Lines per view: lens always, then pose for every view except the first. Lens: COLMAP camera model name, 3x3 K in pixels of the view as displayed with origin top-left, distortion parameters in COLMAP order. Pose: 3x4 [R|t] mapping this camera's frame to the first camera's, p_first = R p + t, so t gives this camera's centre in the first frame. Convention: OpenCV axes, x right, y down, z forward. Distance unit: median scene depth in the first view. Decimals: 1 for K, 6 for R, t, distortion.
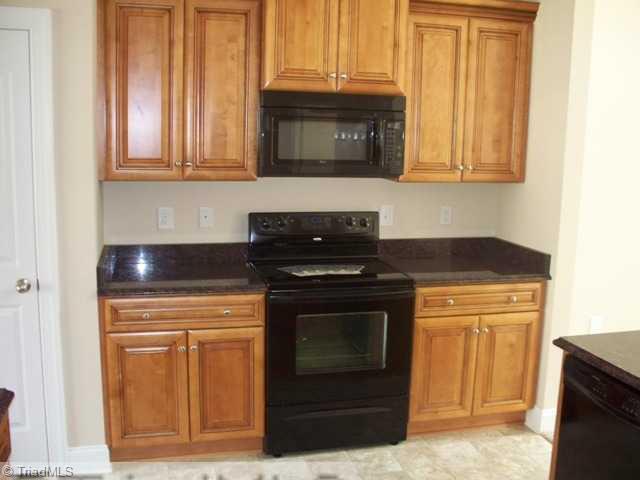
lens RADIAL K [[641.3, 0, 320.0], [0, 641.3, 240.0], [0, 0, 1]] dist [-0.012280, -0.008487]
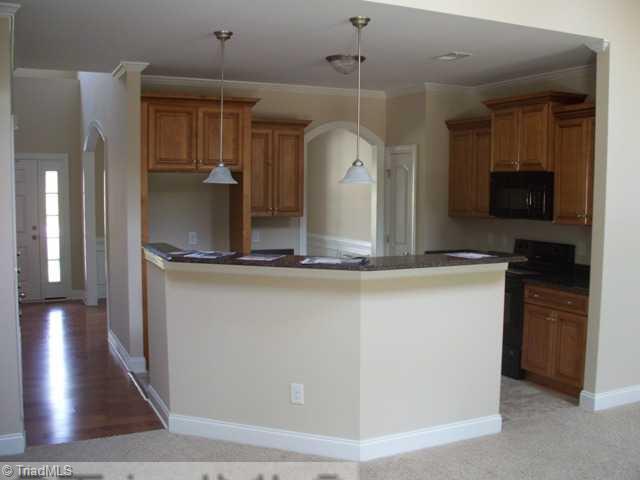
lens RADIAL K [[641.3, 0, 320.0], [0, 641.3, 240.0], [0, 0, 1]] dist [-0.012280, -0.008487]
pose [[0.192146, 0.046850, -0.980247, 1.482293], [-0.144152, 0.989373, 0.019029, 0.002058], [0.970721, 0.137648, 0.196858, 0.127635]]
